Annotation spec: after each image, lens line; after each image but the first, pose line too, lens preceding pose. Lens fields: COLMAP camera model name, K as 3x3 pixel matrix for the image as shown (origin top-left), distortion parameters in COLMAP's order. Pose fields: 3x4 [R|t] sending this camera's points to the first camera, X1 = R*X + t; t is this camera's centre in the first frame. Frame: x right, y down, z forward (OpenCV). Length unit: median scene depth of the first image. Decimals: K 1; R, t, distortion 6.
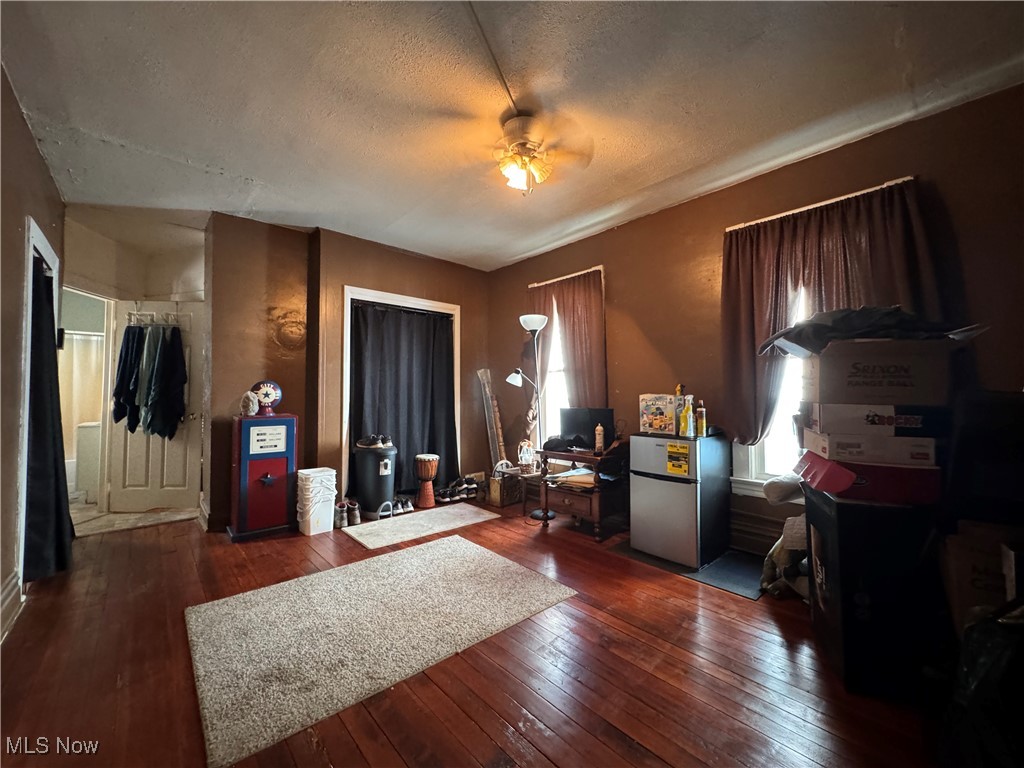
lens RADIAL K [[408.0, 0, 512.2], [0, 408.0, 385.4], [0, 0, 1]] dist [-0.003489, 0.000423]
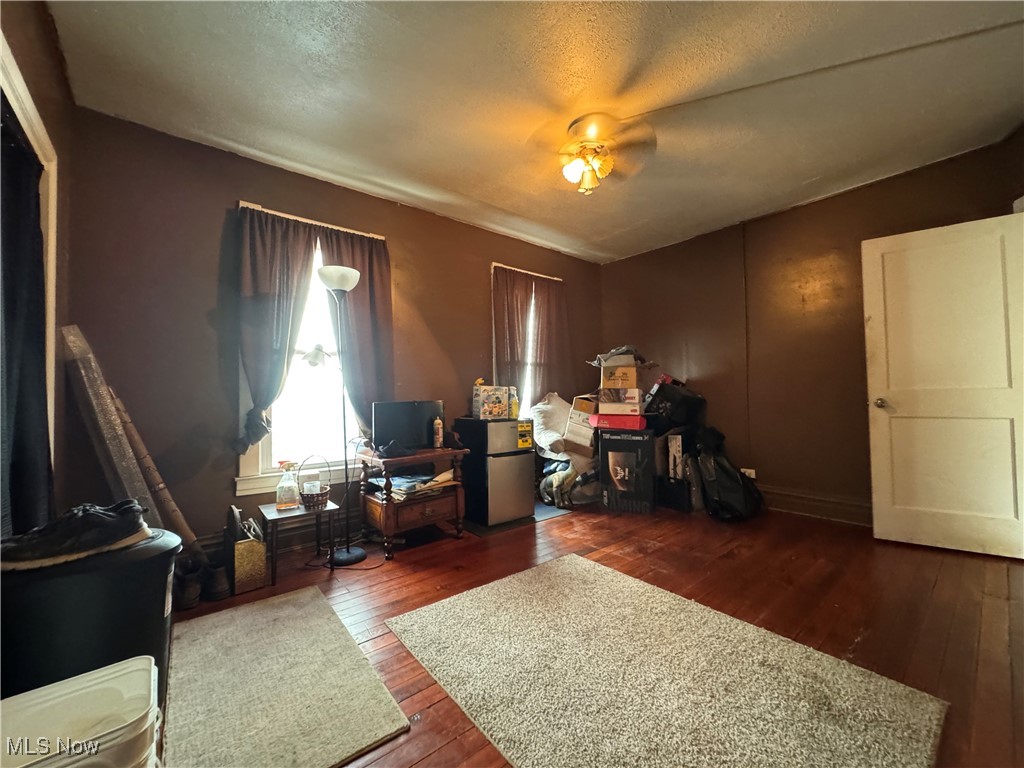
lens RADIAL K [[408.0, 0, 512.1], [0, 408.0, 385.5], [0, 0, 1]] dist [-0.003489, 0.000423]
pose [[0.046124, 0.027329, 0.998562, -0.820446], [-0.007641, 0.999606, -0.027004, 0.053536], [-0.998906, -0.006384, 0.046315, 0.911507]]
